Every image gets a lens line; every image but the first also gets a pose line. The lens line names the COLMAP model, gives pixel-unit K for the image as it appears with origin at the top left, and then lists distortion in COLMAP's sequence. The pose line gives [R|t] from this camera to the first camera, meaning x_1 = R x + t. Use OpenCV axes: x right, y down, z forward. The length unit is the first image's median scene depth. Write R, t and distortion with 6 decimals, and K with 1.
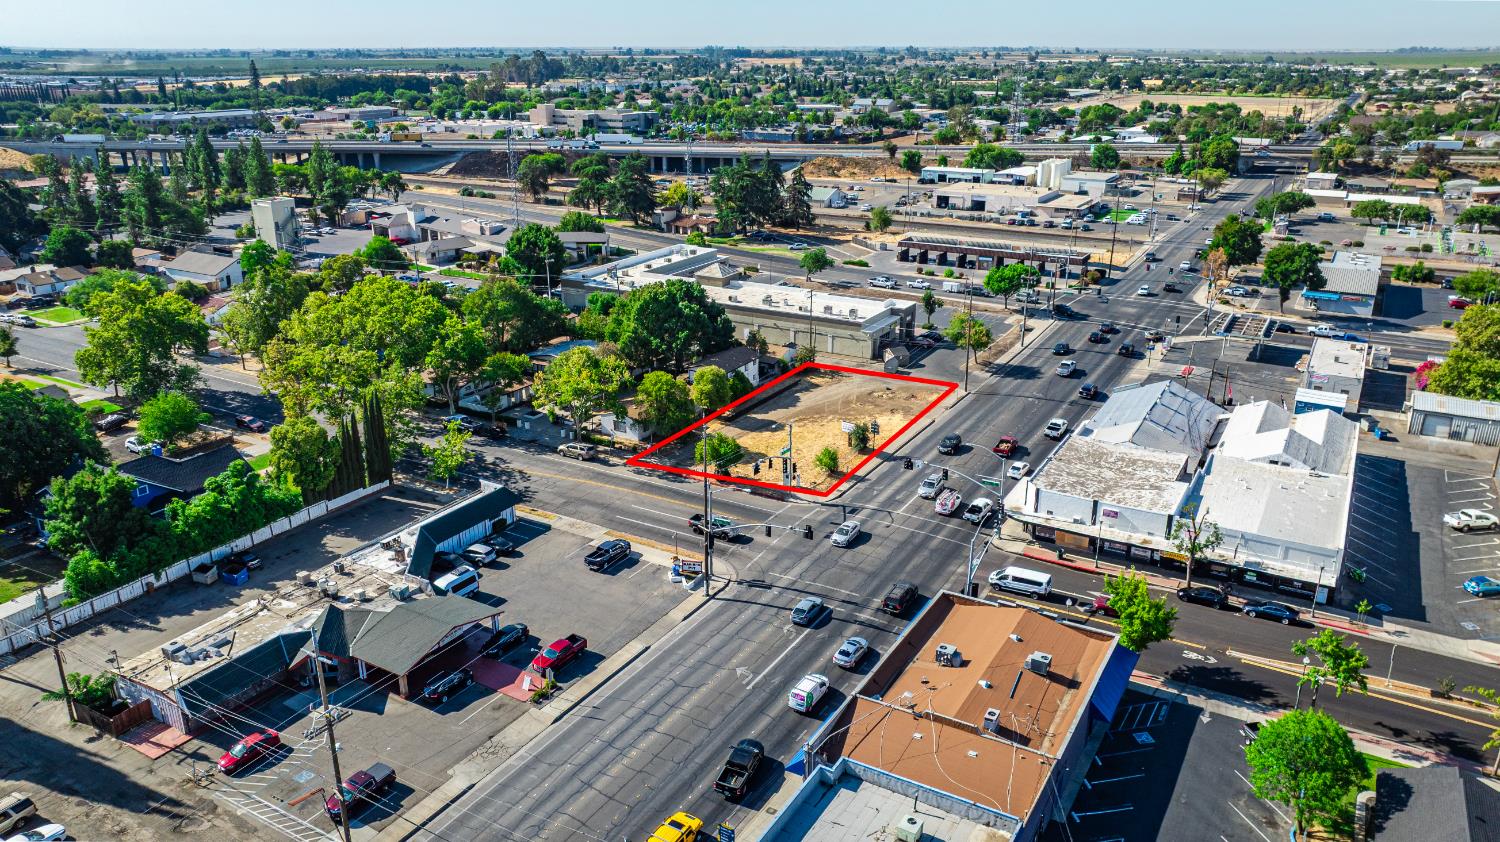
lens RADIAL K [[1064.1, 0, 750.0], [0, 1064.1, 421.0], [0, 0, 1]] dist [-0.026183, 0.008253]
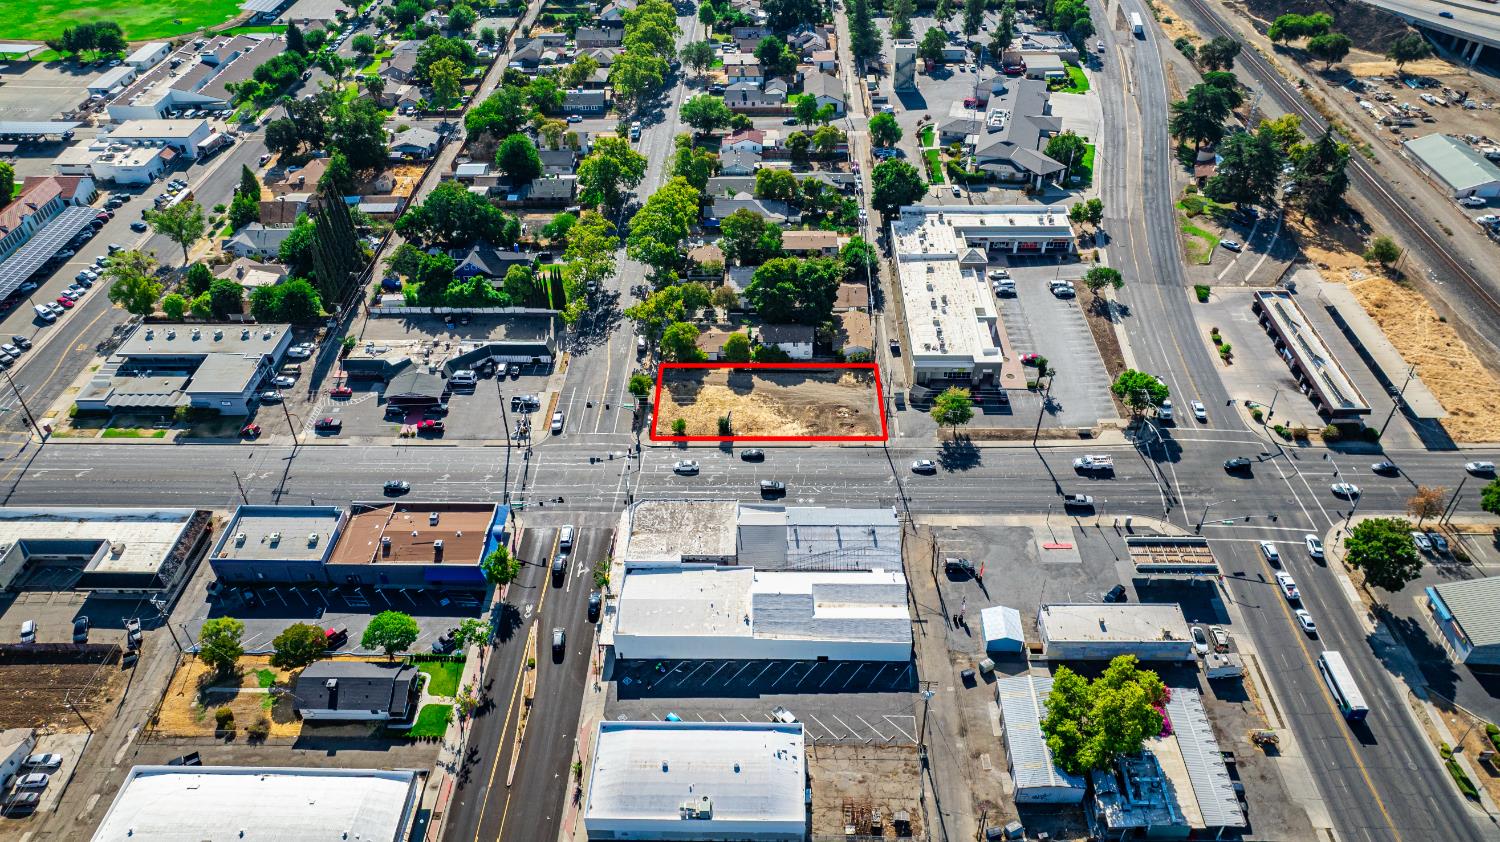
lens RADIAL K [[1064.1, 0, 750.0], [0, 1064.1, 421.0], [0, 0, 1]] dist [-0.026183, 0.008253]
pose [[0.485465, 0.539214, -0.688166, 0.872051], [-0.279684, 0.841566, 0.462108, -0.527126], [0.828312, -0.031868, 0.559360, 0.137102]]
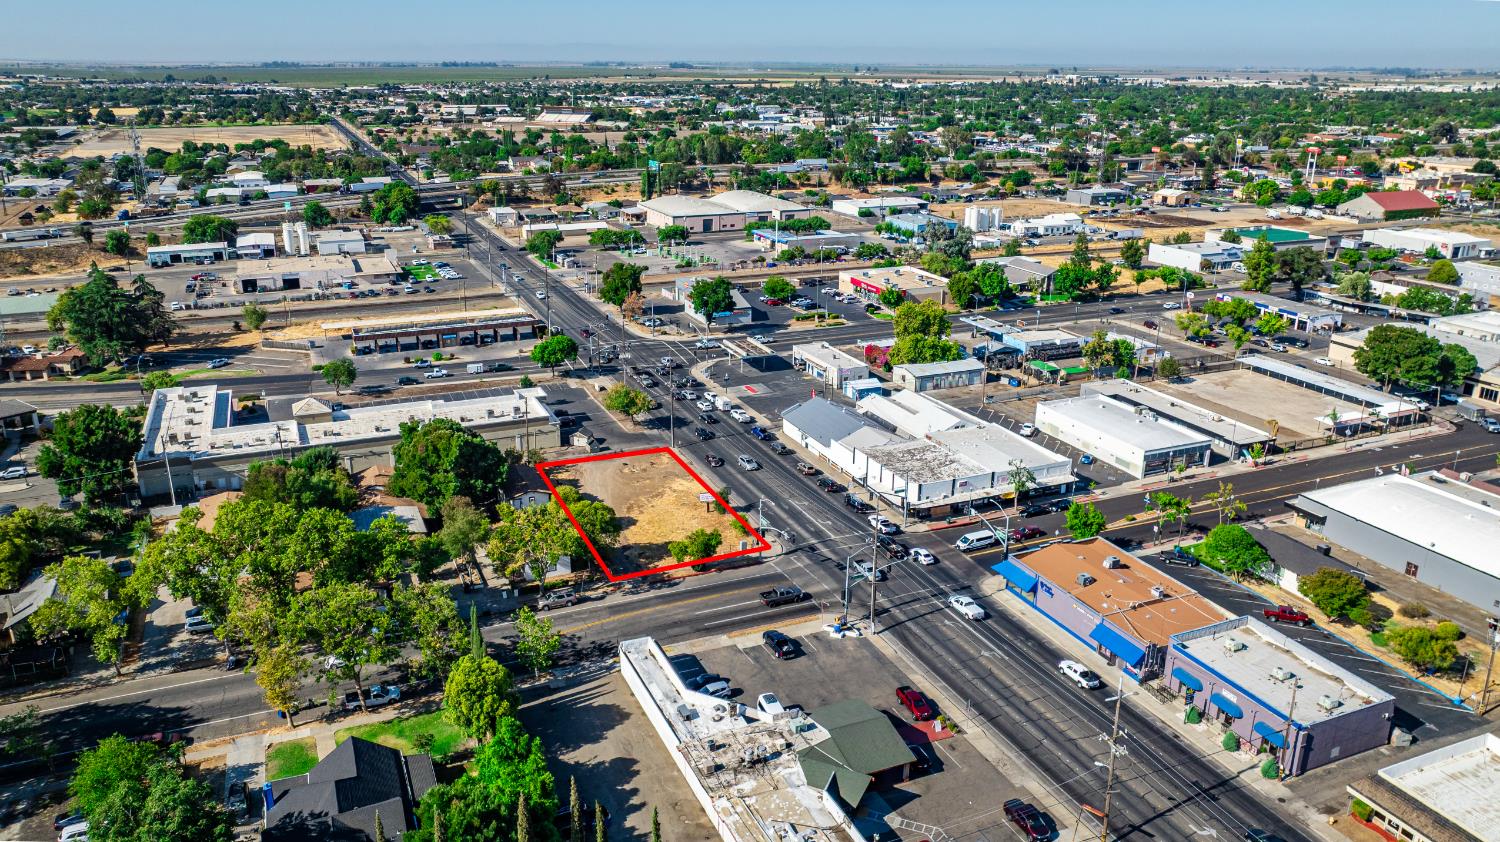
lens RADIAL K [[1092.8, 0, 750.0], [0, 1092.8, 421.0], [0, 0, 1]] dist [-0.008199, 0.000329]
pose [[0.589693, -0.252117, 0.767267, -0.606587], [0.265498, 0.957741, 0.110652, -0.151077], [-0.762740, 0.138457, 0.631710, 0.133291]]
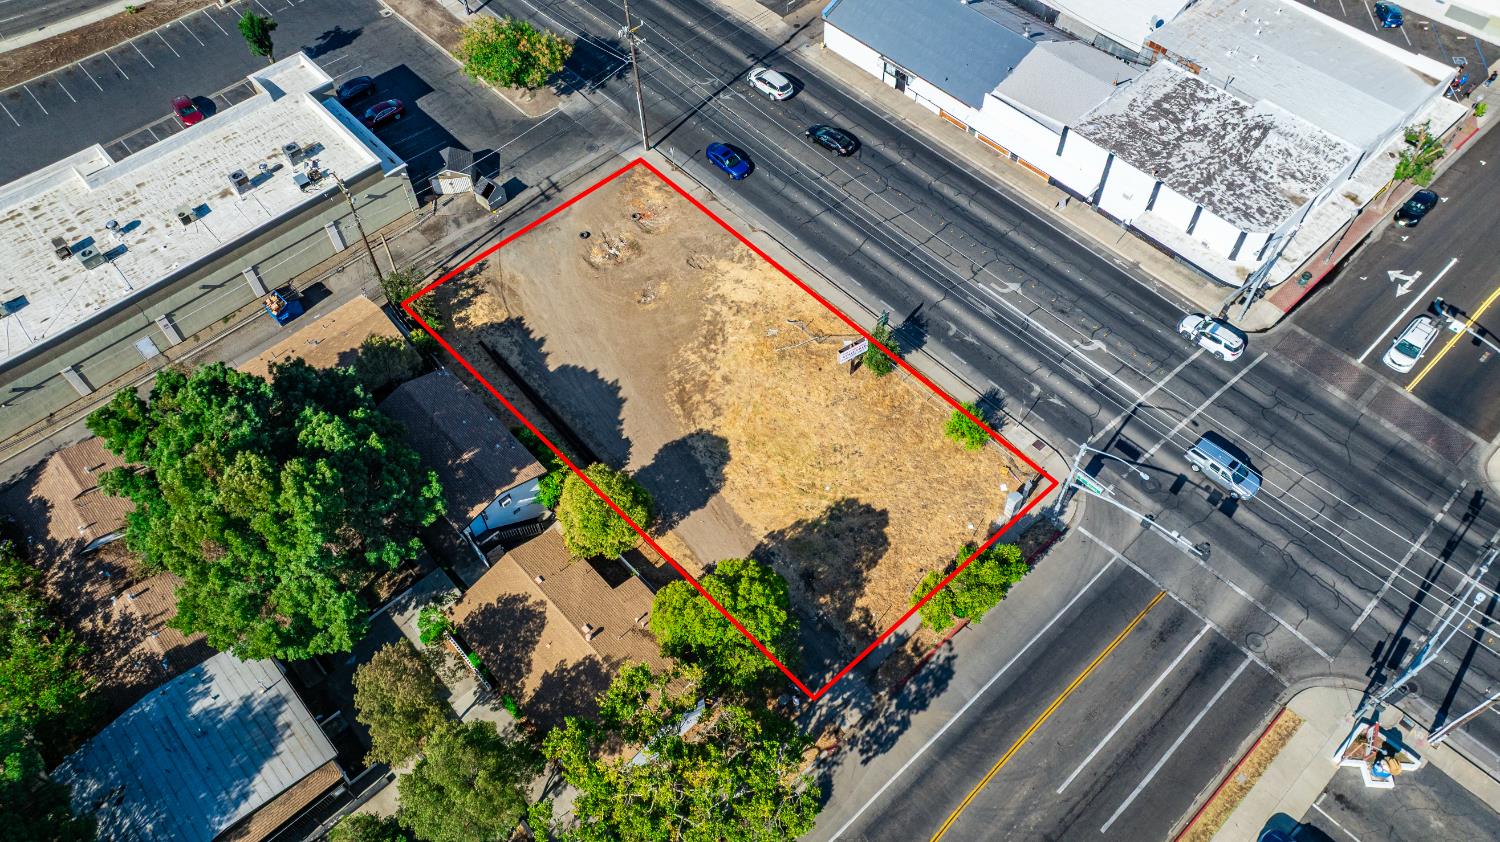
lens RADIAL K [[1064.1, 0, 750.0], [0, 1064.1, 421.0], [0, 0, 1]] dist [-0.026183, 0.008253]
pose [[0.292852, -0.772872, 0.562944, -0.200808], [0.337469, 0.634414, 0.695437, -0.285347], [-0.894624, -0.013684, 0.446610, 0.606379]]
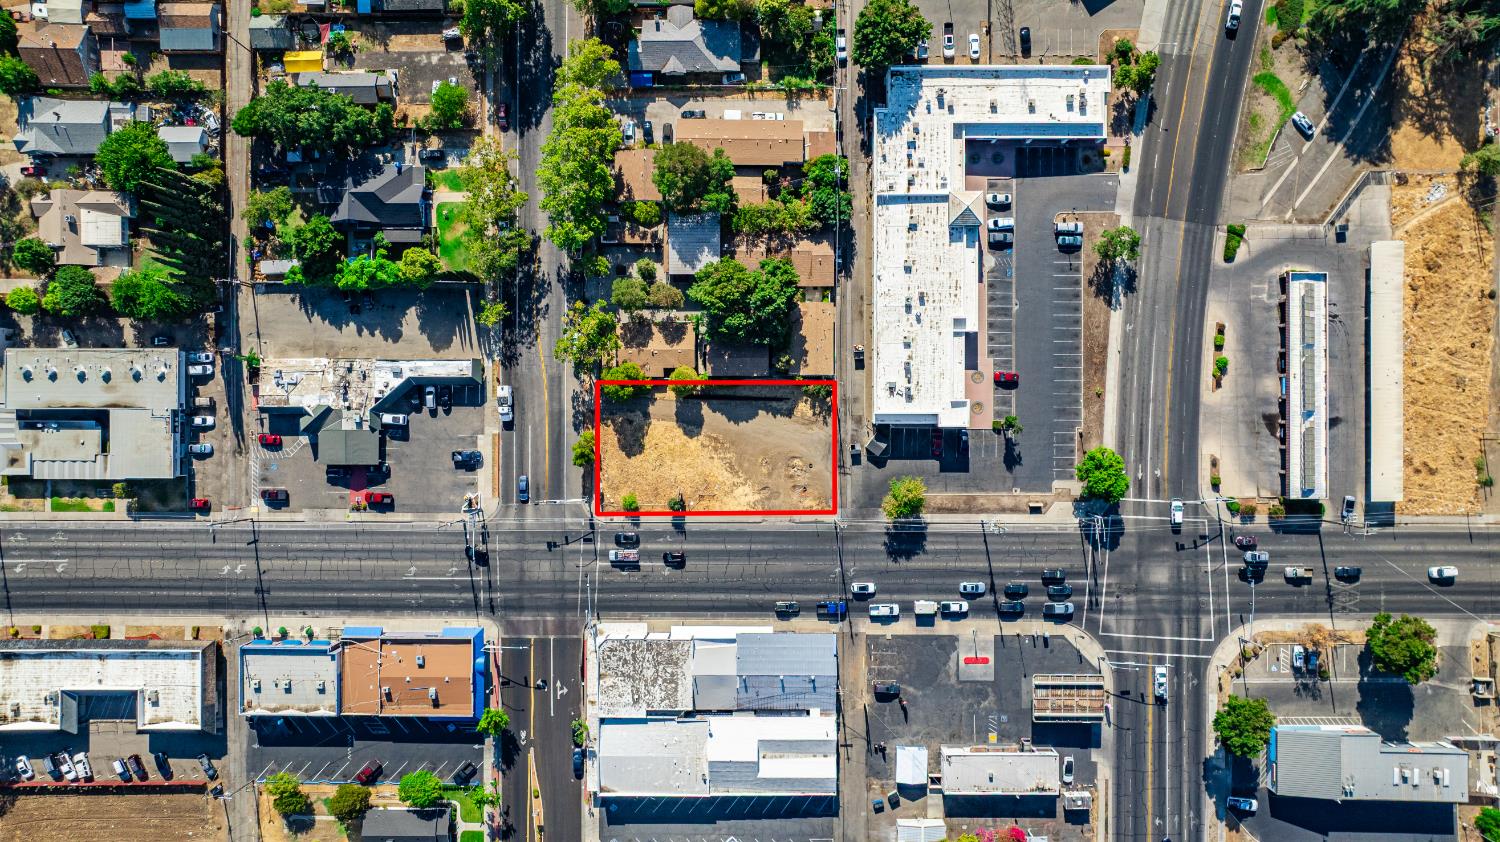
lens RADIAL K [[1064.1, 0, 750.0], [0, 1064.1, 421.0], [0, 0, 1]] dist [-0.026183, 0.008253]
pose [[0.505918, 0.862544, -0.008040, 0.050454], [-0.275845, 0.170611, 0.945940, -1.097695], [0.817286, -0.476350, 0.324243, 0.491210]]
